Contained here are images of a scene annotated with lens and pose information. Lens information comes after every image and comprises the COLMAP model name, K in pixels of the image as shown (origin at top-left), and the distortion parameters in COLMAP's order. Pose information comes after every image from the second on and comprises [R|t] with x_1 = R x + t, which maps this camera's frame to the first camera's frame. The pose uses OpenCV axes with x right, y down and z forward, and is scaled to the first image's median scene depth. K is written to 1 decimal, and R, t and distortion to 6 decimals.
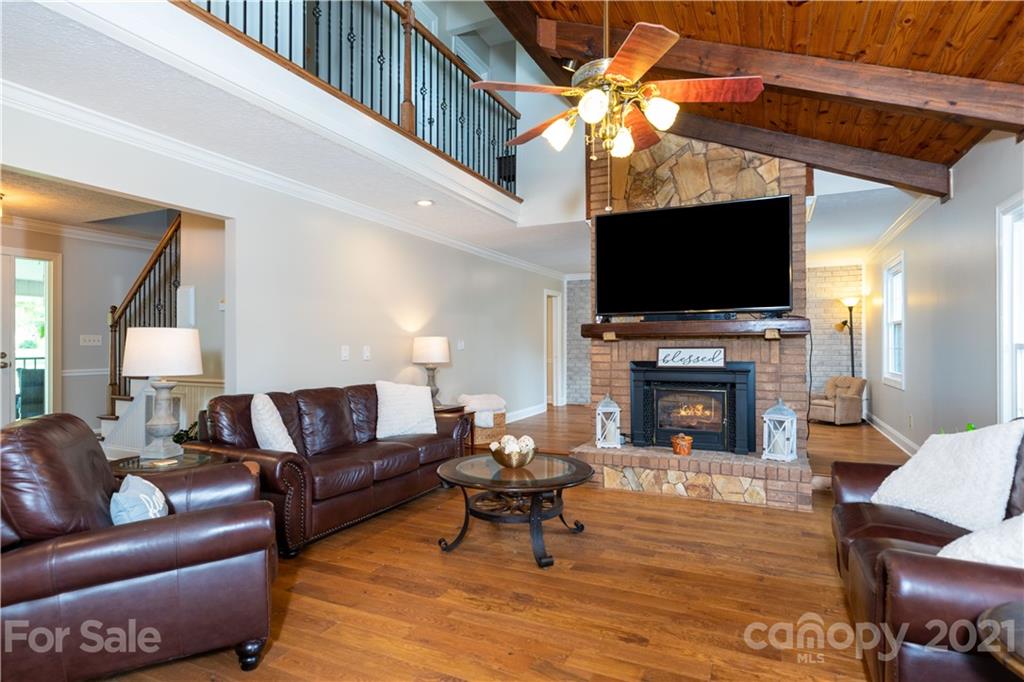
lens RADIAL K [[552.4, 0, 509.6], [0, 552.4, 342.7], [0, 0, 1]] dist [0.002546, 0.000127]
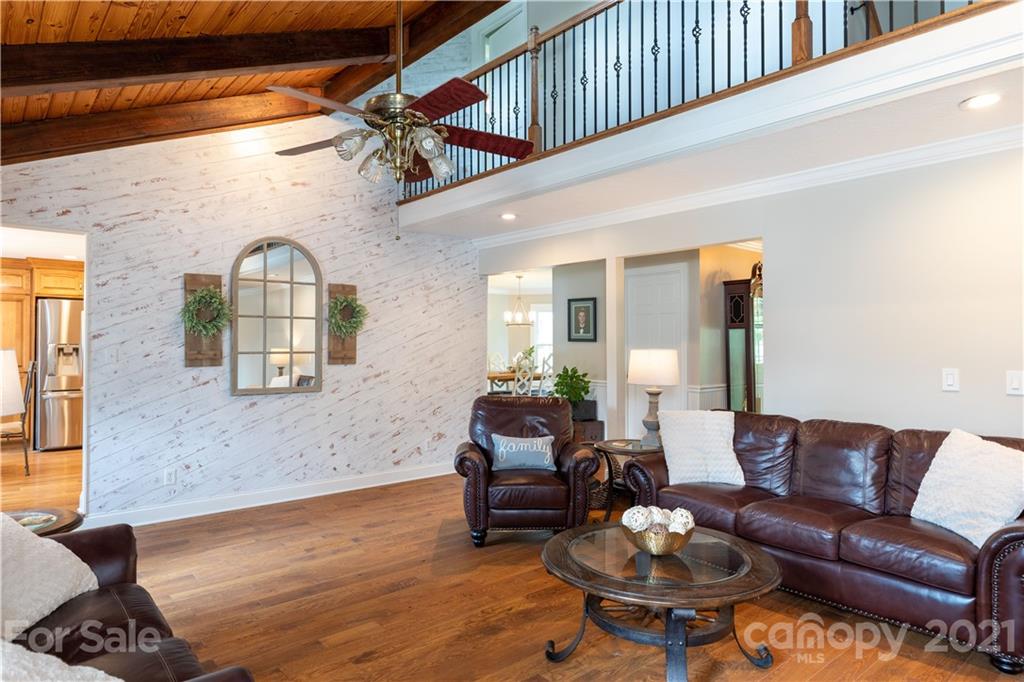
lens RADIAL K [[611.3, 0, 488.0], [0, 611.3, 337.9], [0, 0, 1]] dist [0.006521, 0.000443]
pose [[-0.428866, -0.020122, -0.903144, 3.230438], [-0.005198, 0.999790, -0.019807, -0.072649], [0.903353, -0.003800, -0.428881, 4.734625]]
